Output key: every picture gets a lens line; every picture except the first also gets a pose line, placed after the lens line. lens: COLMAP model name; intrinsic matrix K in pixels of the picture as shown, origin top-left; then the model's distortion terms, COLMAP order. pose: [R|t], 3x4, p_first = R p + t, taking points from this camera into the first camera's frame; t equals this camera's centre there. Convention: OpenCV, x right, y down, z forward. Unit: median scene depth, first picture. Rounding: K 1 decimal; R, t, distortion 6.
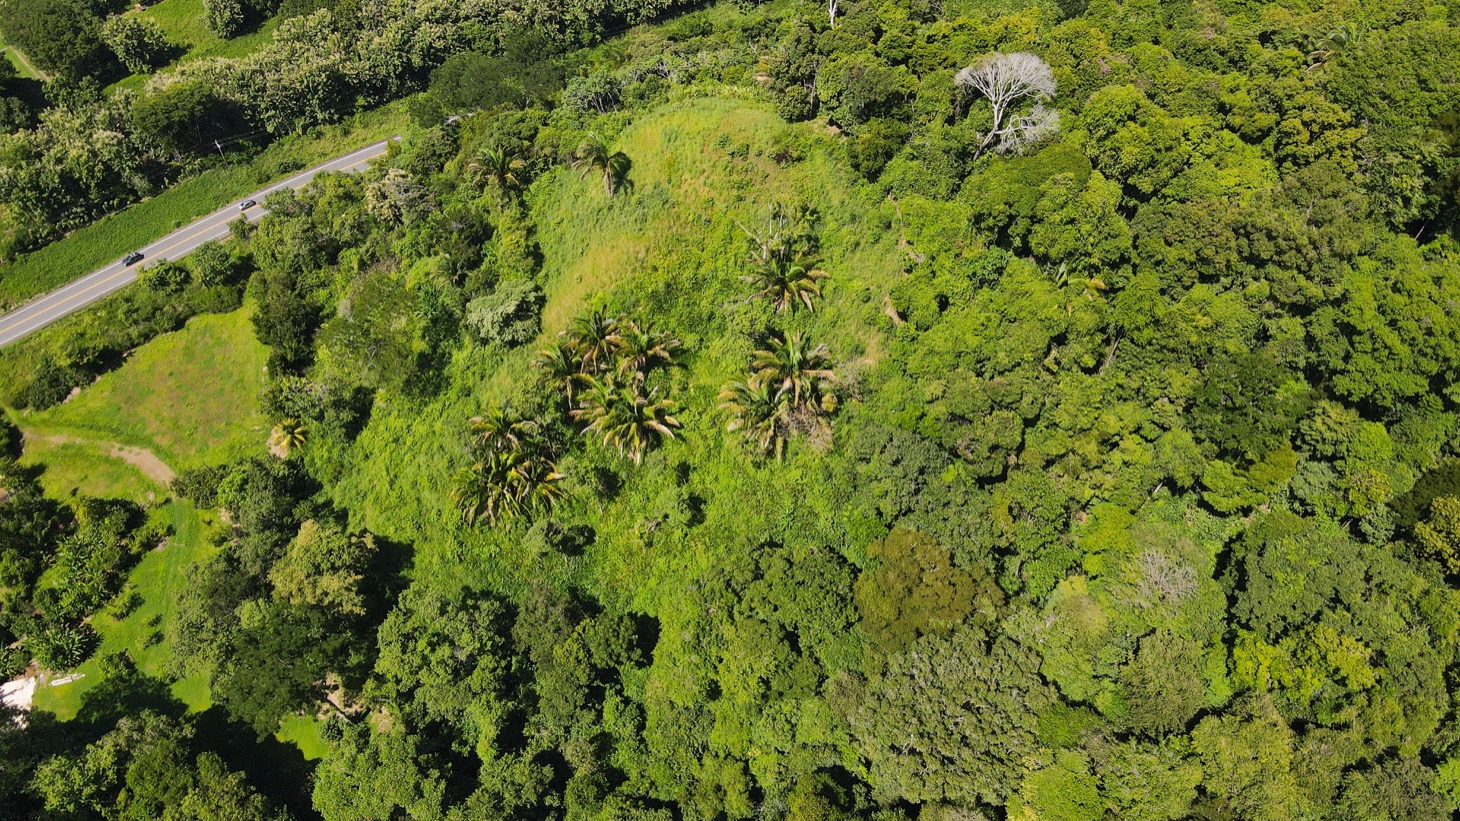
lens RADIAL K [[1086.1, 0, 738.3], [0, 1086.1, 408.2], [0, 0, 1]] dist [-0.005161, 0.030032]
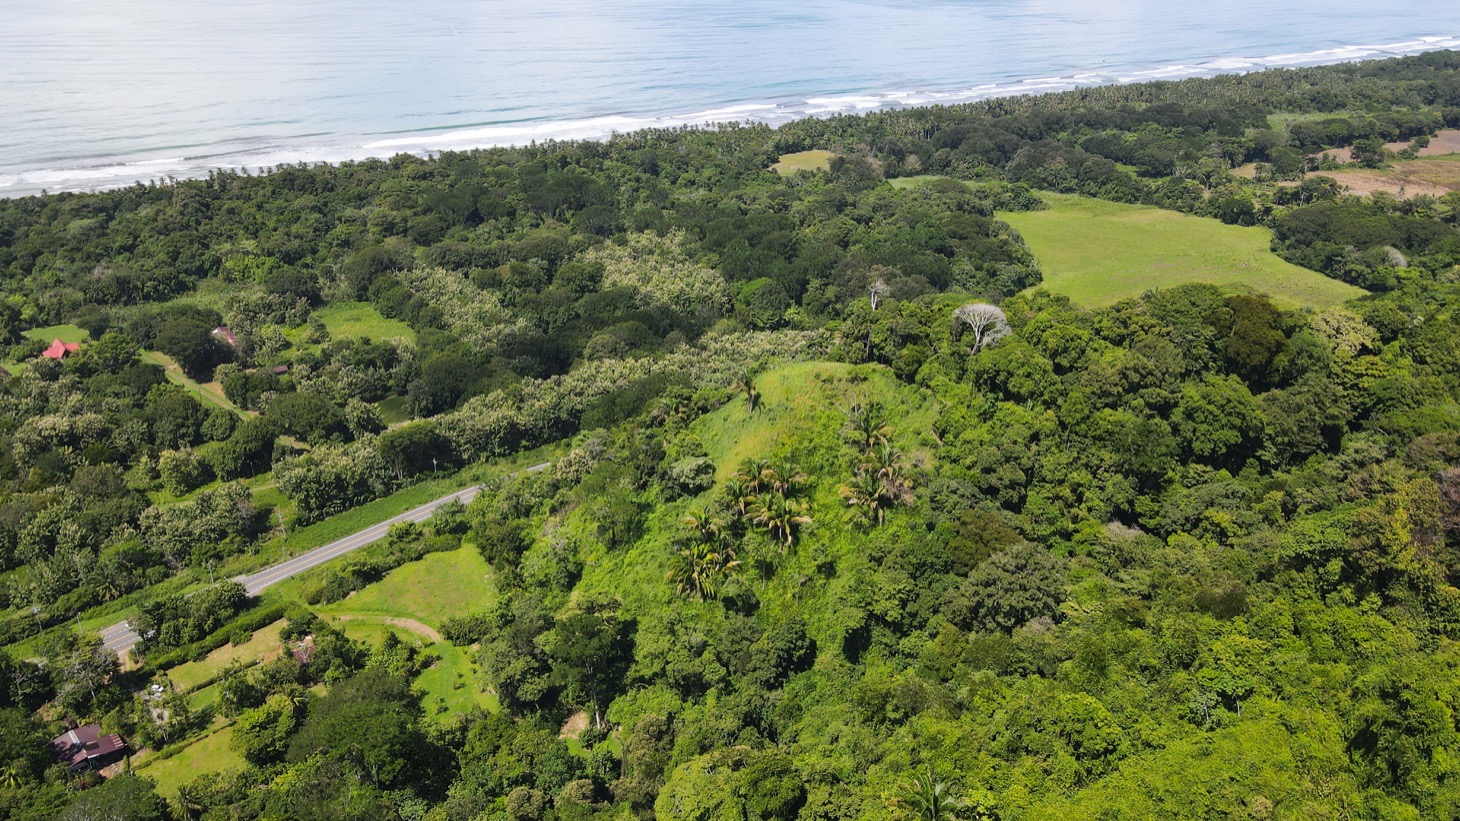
lens RADIAL K [[1086.1, 0, 731.8], [0, 1086.1, 405.6], [0, 0, 1]] dist [-0.005161, 0.030032]
pose [[0.996972, -0.033805, 0.070026, -0.224731], [0.063903, 0.869294, -0.490147, 0.518726], [-0.044304, 0.493138, 0.868822, -0.374136]]
